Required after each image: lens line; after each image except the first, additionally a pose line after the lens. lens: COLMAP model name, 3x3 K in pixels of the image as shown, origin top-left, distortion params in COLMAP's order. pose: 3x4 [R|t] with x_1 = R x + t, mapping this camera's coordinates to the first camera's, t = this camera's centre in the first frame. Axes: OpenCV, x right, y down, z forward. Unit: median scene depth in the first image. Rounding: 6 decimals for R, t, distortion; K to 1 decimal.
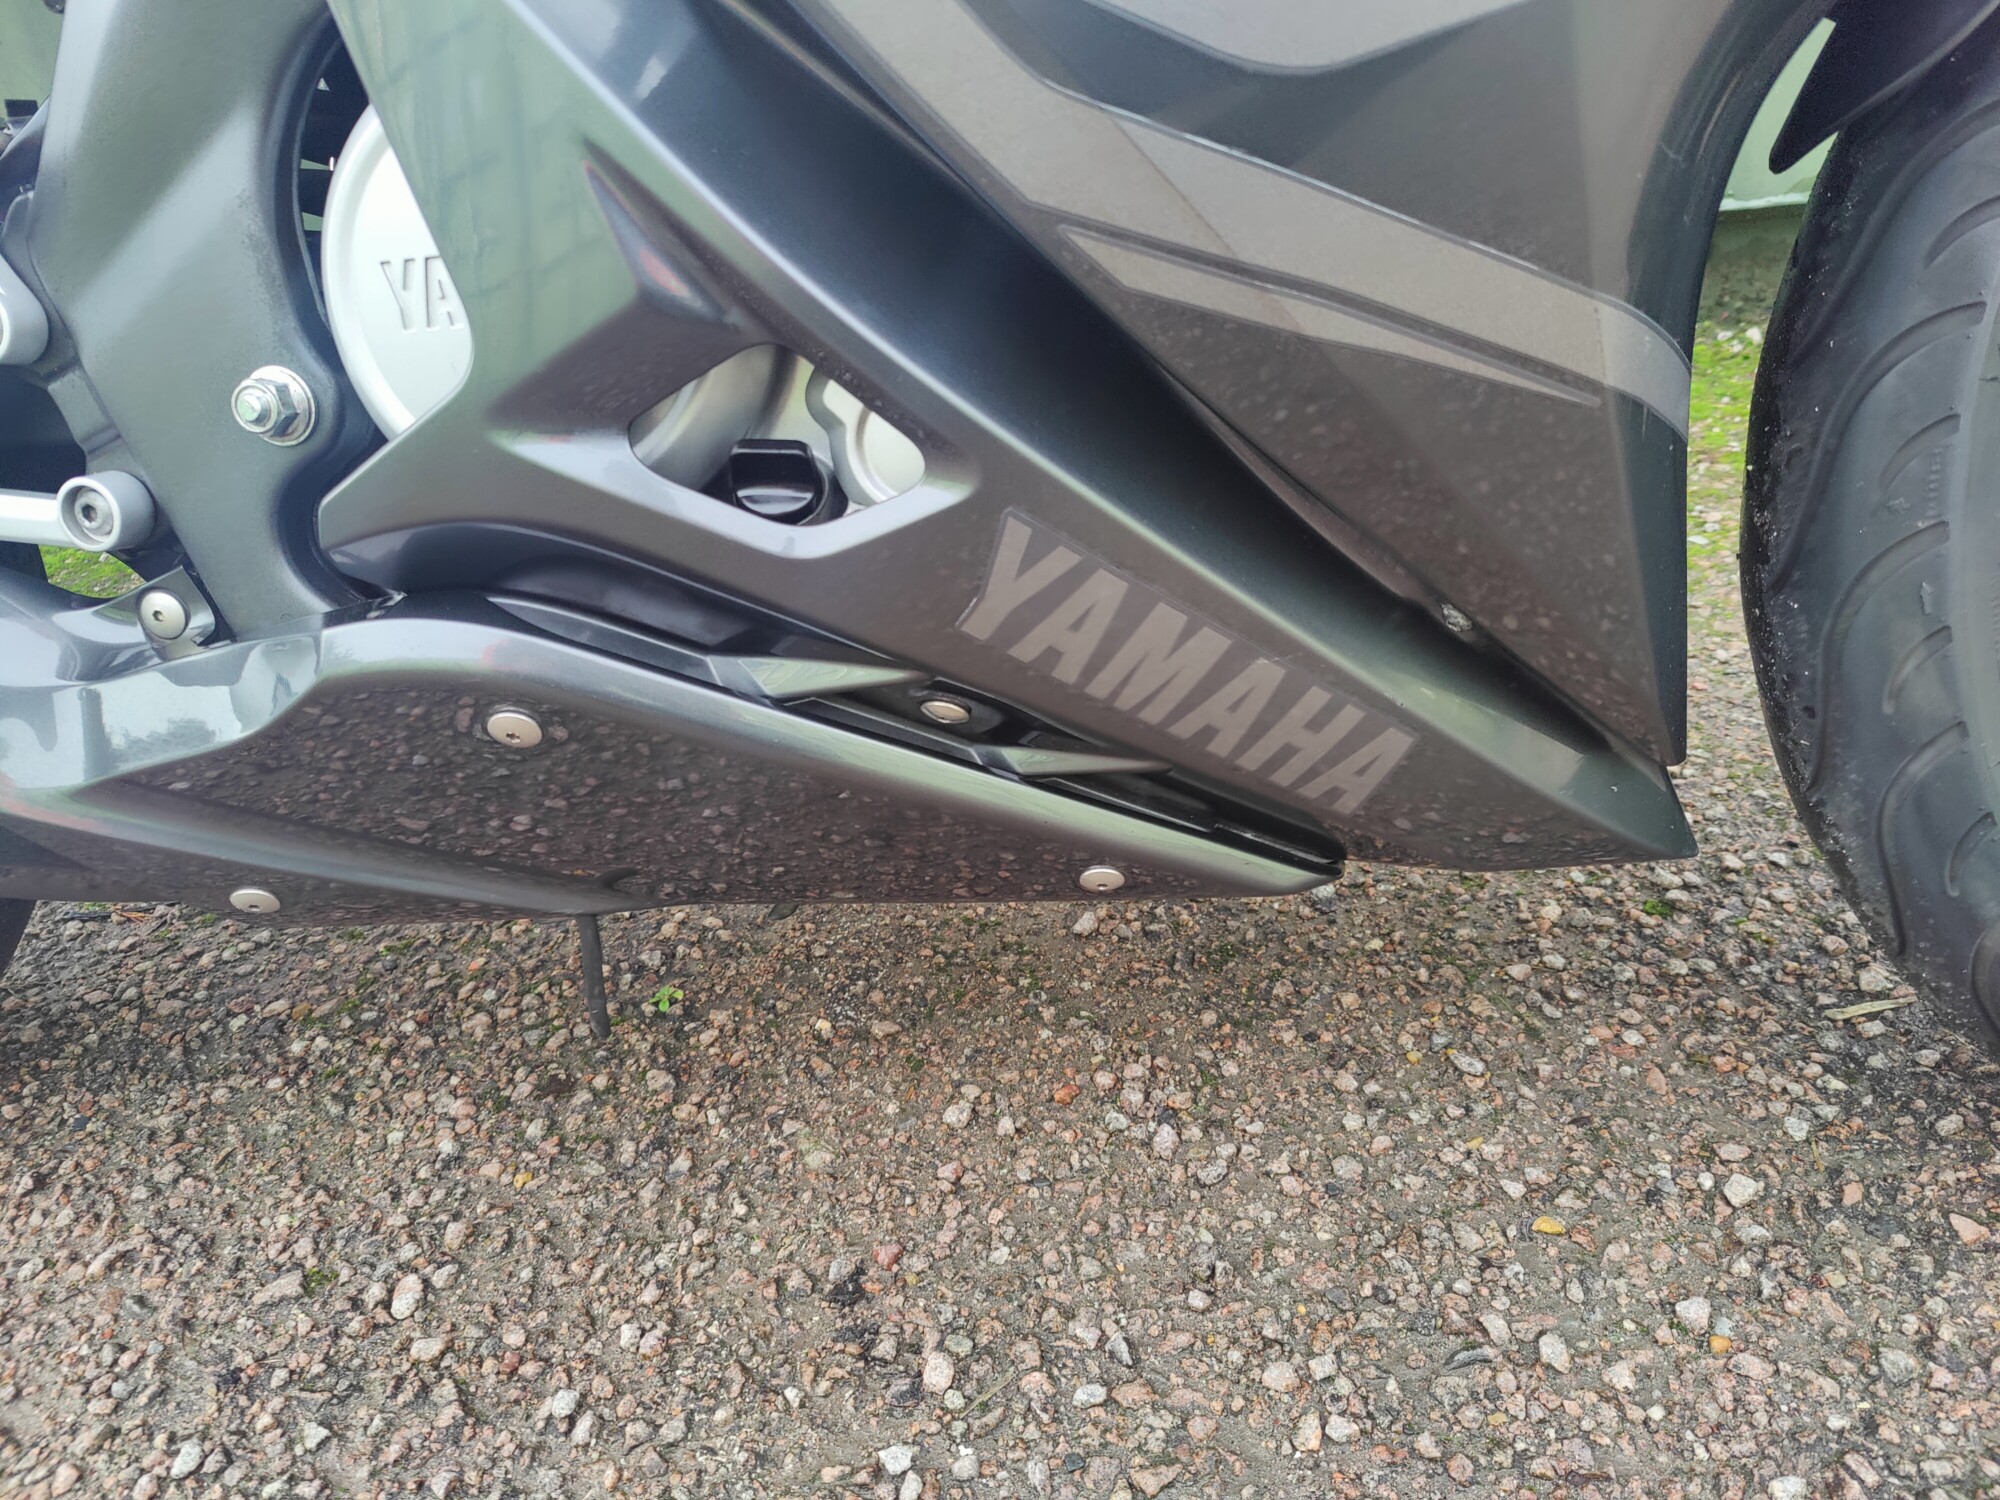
lens RADIAL K [[1412.6, 0, 1011.5], [0, 1412.6, 752.5], [0, 0, 1]] dist [0.037312, -0.056405]
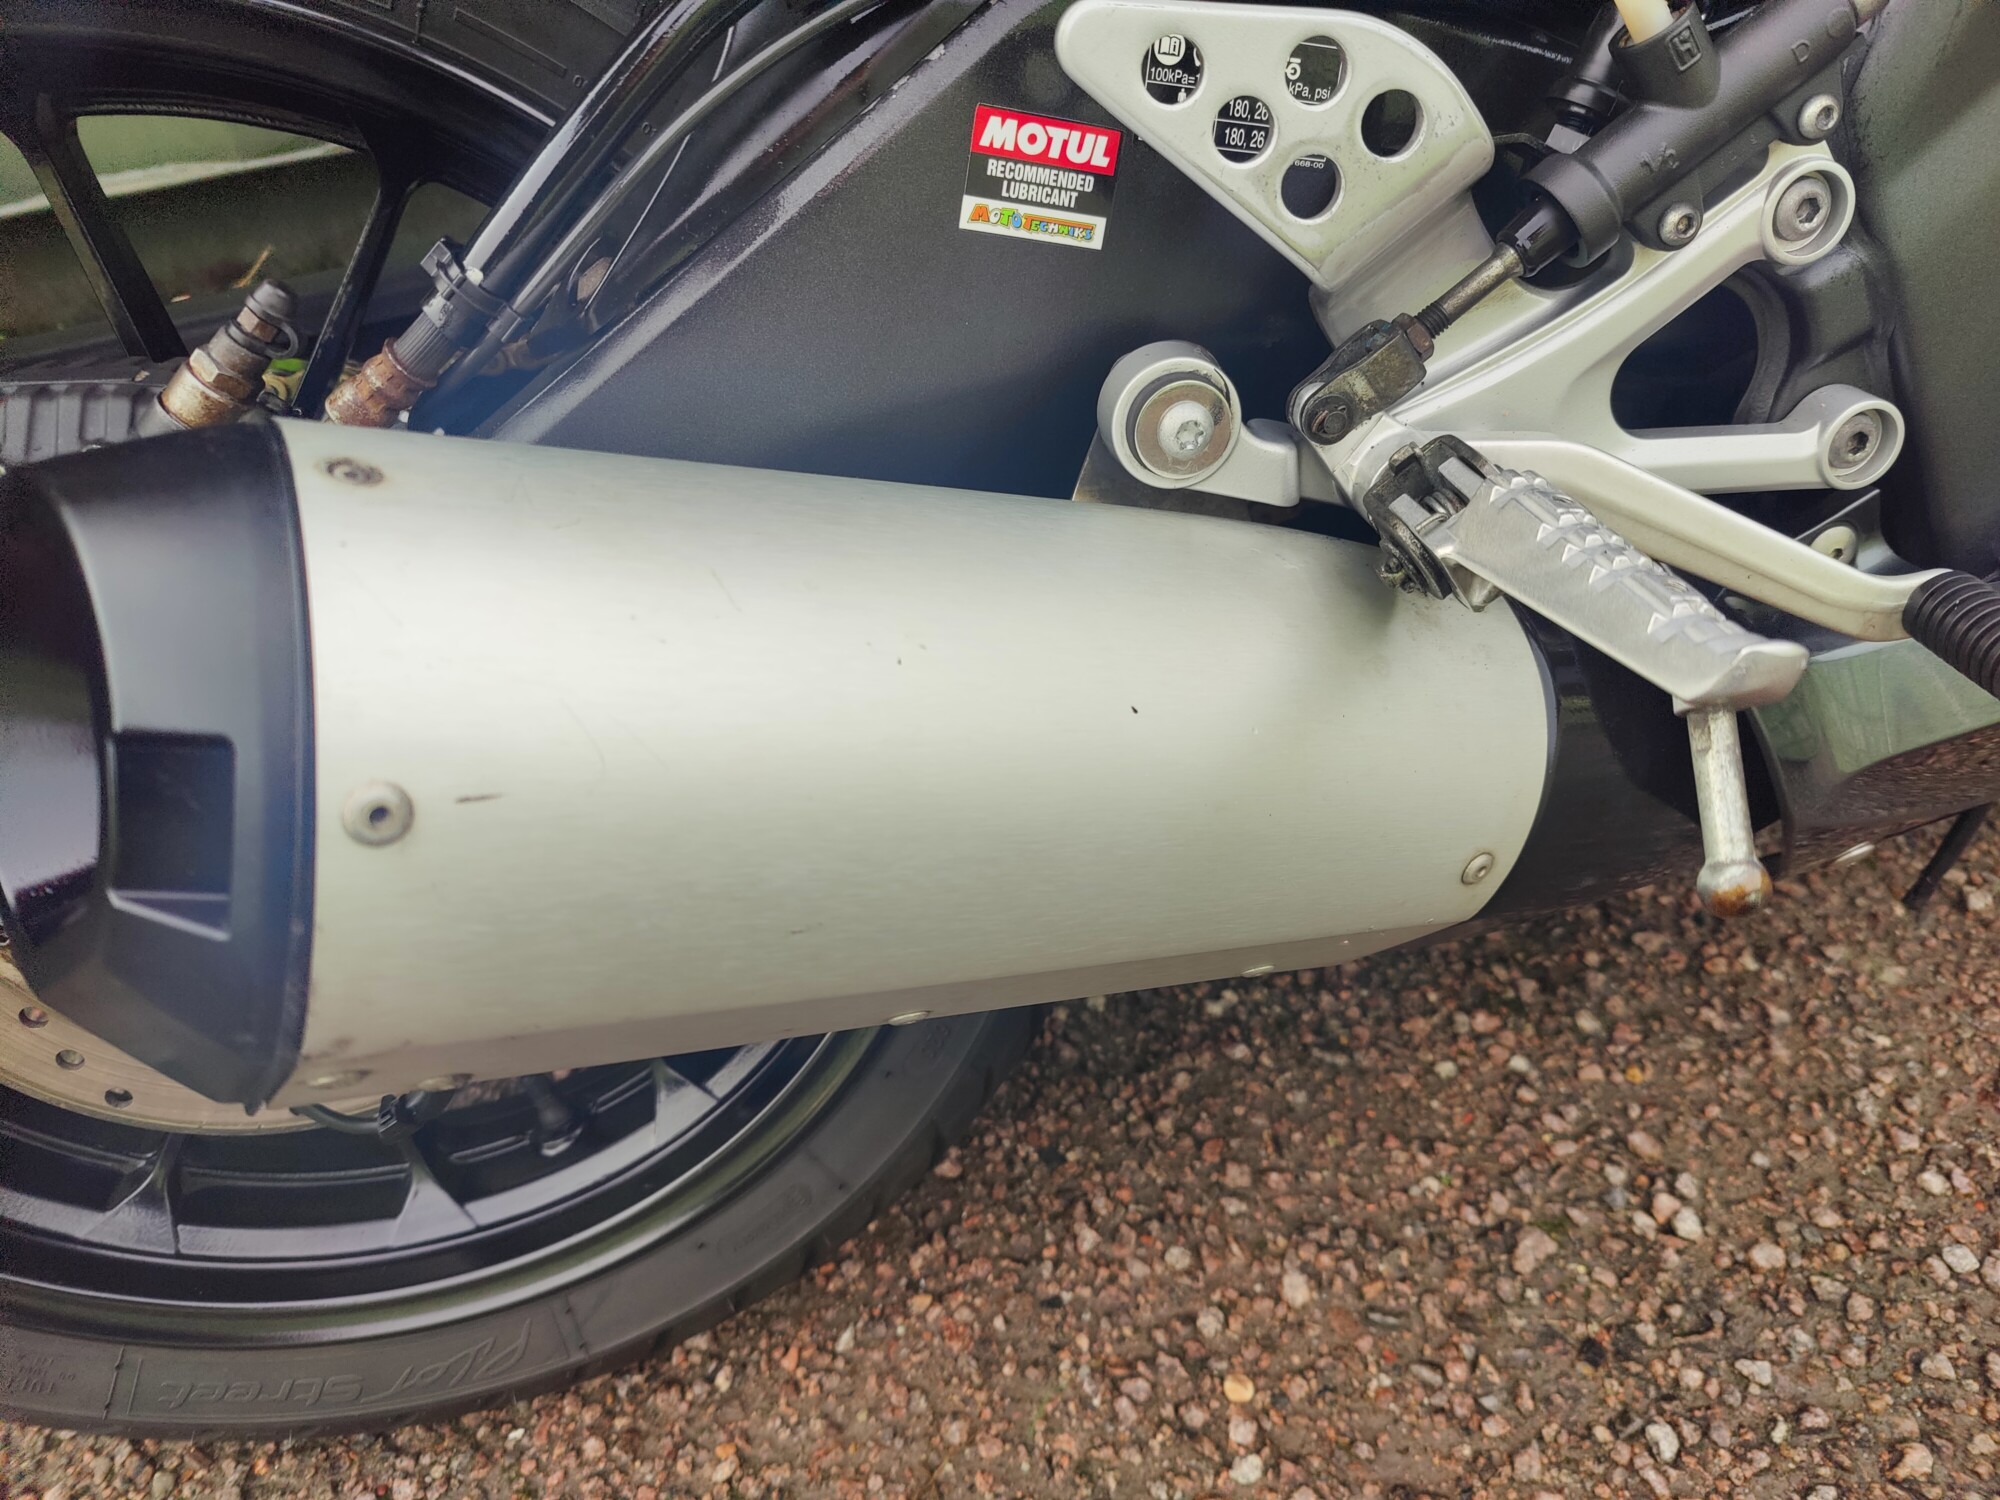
lens RADIAL K [[1412.6, 0, 999.9], [0, 1412.6, 758.6], [0, 0, 1]] dist [0.037312, -0.056405]
pose [[0.938829, -0.212480, 0.271022, -1.081067], [0.159652, 0.965830, 0.204167, -0.189125], [-0.305143, -0.148408, 0.940672, 0.294065]]
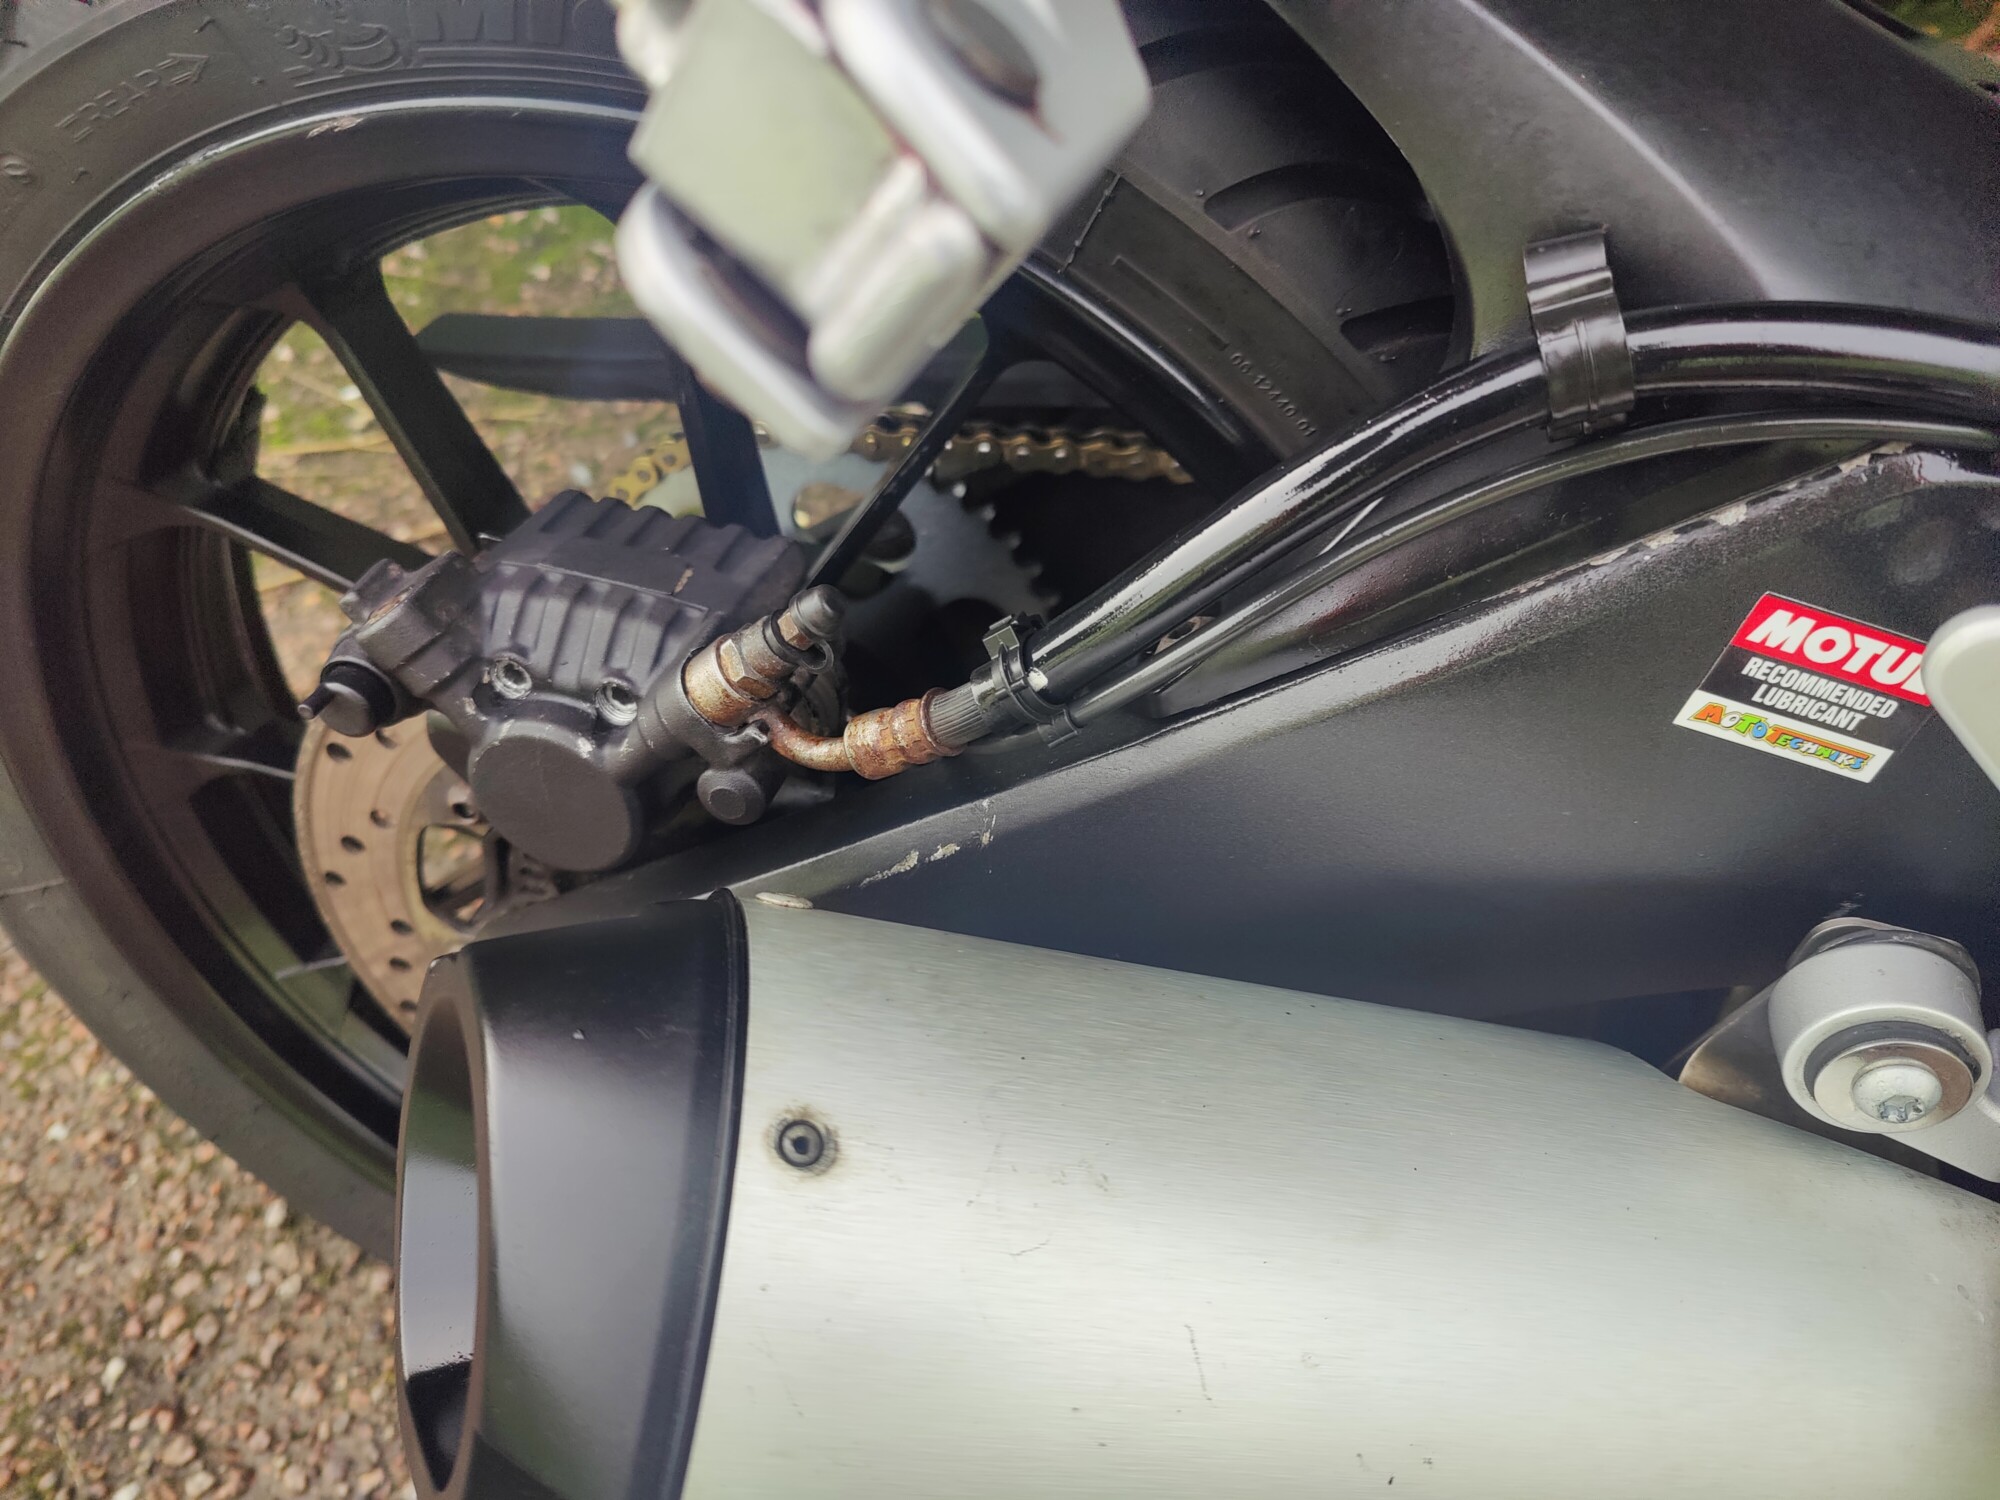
lens RADIAL K [[1412.6, 0, 1008.4], [0, 1412.6, 752.8], [0, 0, 1]] dist [0.037312, -0.056405]
pose [[0.996971, 0.065883, -0.041337, -1.073123], [-0.047824, 0.938405, 0.342212, -0.399696], [0.061336, -0.339199, 0.938713, 0.456856]]
